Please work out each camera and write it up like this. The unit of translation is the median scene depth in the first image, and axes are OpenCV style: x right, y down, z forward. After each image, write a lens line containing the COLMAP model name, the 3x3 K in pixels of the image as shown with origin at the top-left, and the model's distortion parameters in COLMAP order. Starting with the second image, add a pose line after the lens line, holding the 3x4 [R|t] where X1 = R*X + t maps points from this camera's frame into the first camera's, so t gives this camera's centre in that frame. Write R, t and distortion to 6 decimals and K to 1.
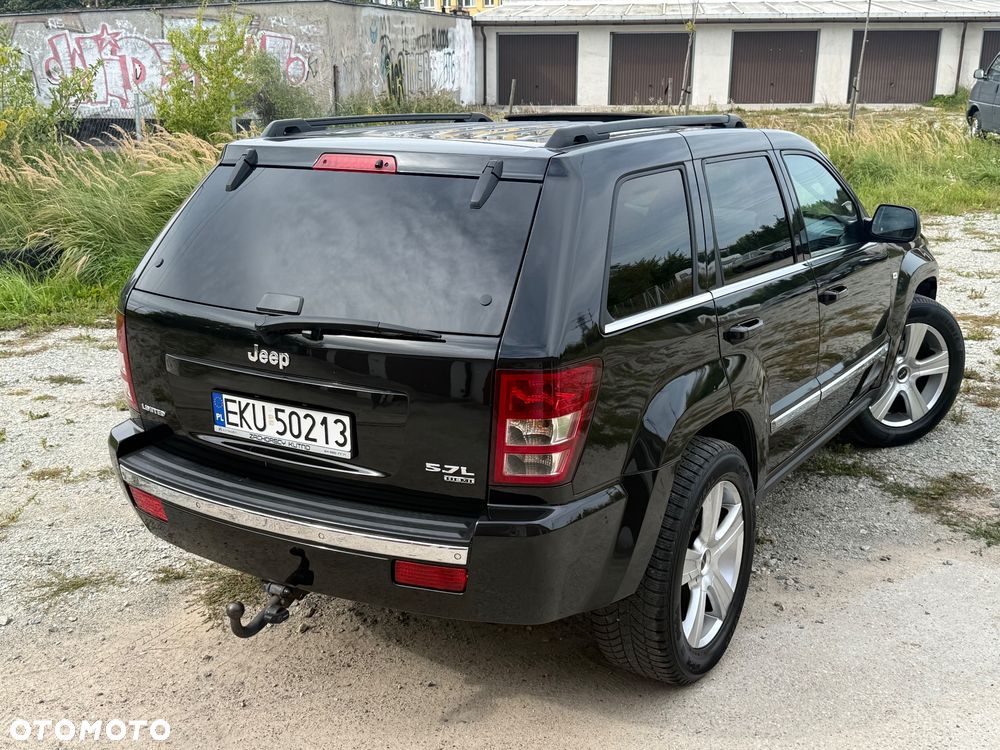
lens RADIAL K [[1151.7, 0, 502.4], [0, 1151.7, 376.0], [0, 0, 1]] dist [0.074701, 0.000000]
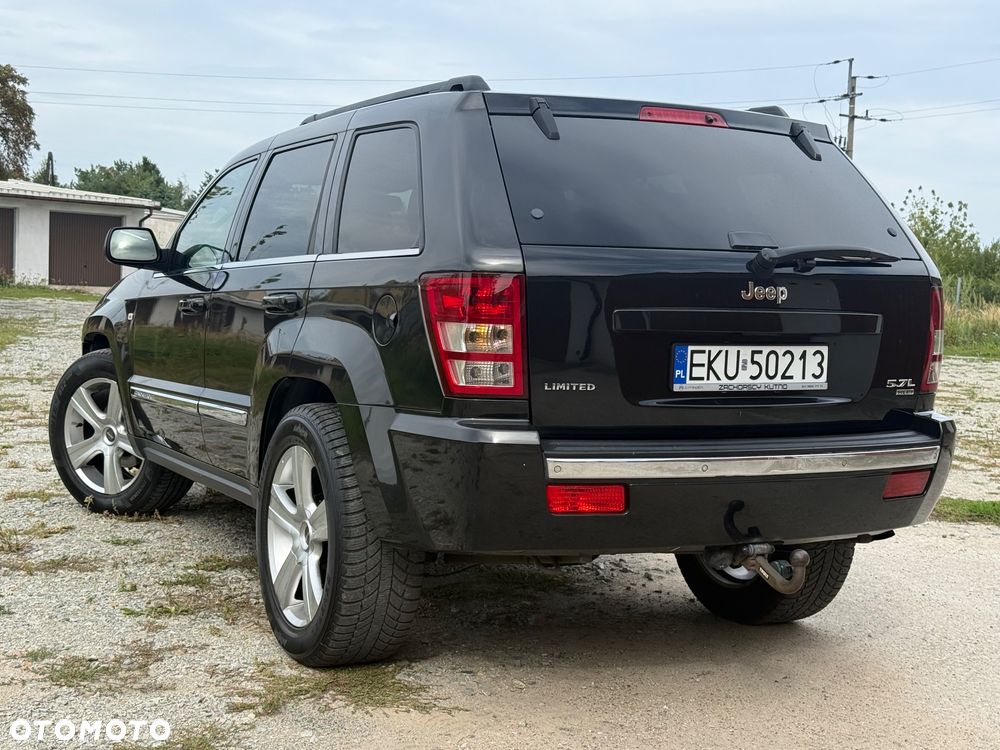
lens RADIAL K [[1400.8, 0, 478.9], [0, 1400.8, 348.3], [0, 0, 1]] dist [0.111325, 0.000000]
pose [[0.522473, -0.019626, 0.852430, -1.250182], [0.184009, 0.978773, -0.090248, 0.085556], [-0.832564, 0.204007, 0.514993, 0.565766]]
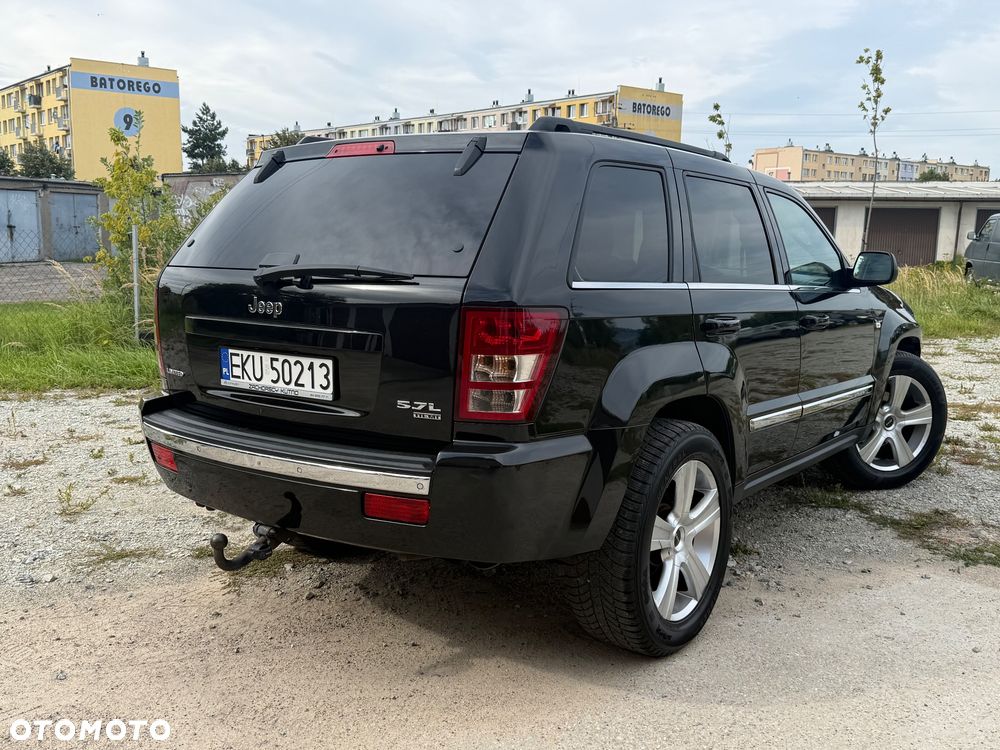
lens RADIAL K [[949.5, 0, 501.8], [0, 949.5, 372.6], [0, 0, 1]] dist [0.041490, 0.000000]
pose [[0.996485, 0.028651, -0.078719, 0.087181], [-0.038352, 0.991462, -0.124632, 0.139082], [0.074476, 0.127213, 0.989075, 0.126703]]
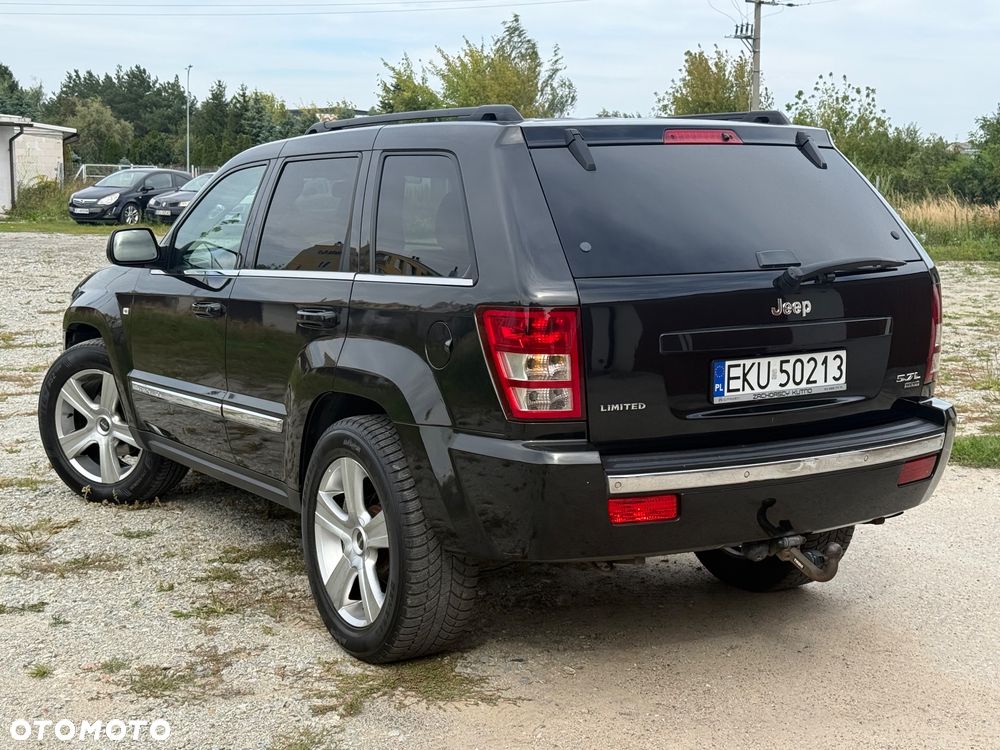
lens RADIAL K [[1476.4, 0, 471.9], [0, 1476.4, 343.4], [0, 0, 1]] dist [0.113364, 0.000000]
pose [[0.462666, -0.093548, 0.881583, -1.435140], [0.229207, 0.973229, -0.017018, -0.026927], [-0.856391, 0.209938, 0.471721, 0.581808]]
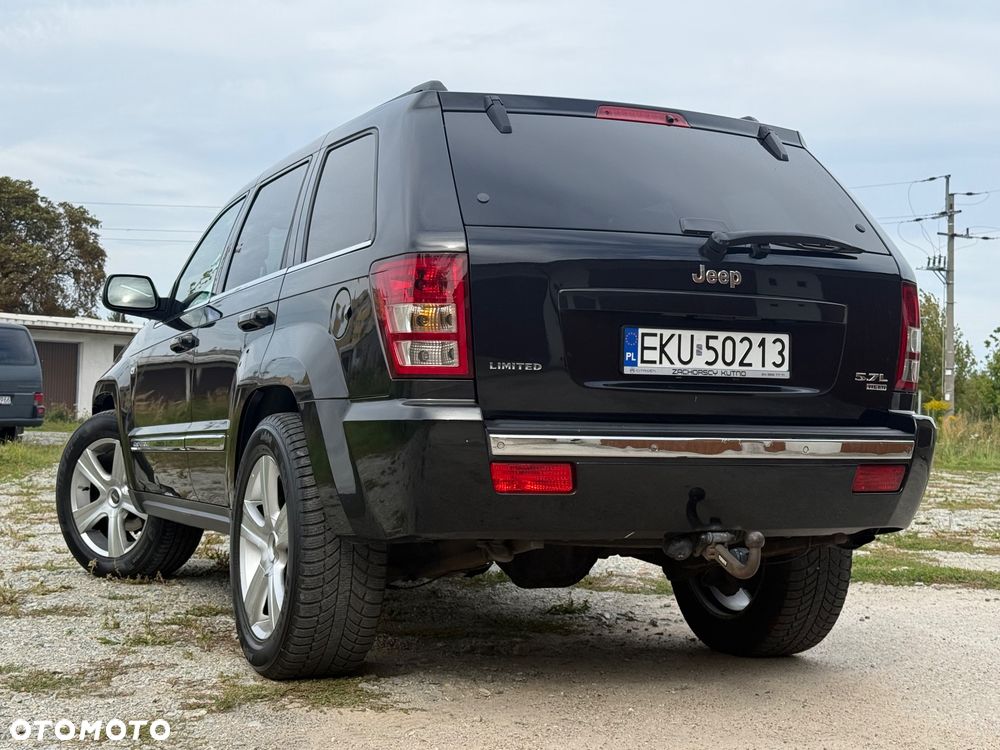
lens RADIAL K [[1476.4, 0, 469.2], [0, 1476.4, 346.3], [0, 0, 1]] dist [0.113364, 0.000000]
pose [[0.575575, 0.055356, 0.815873, -1.239996], [0.187388, 0.962230, -0.197482, 0.228547], [-0.795990, 0.266550, 0.543462, 0.480049]]
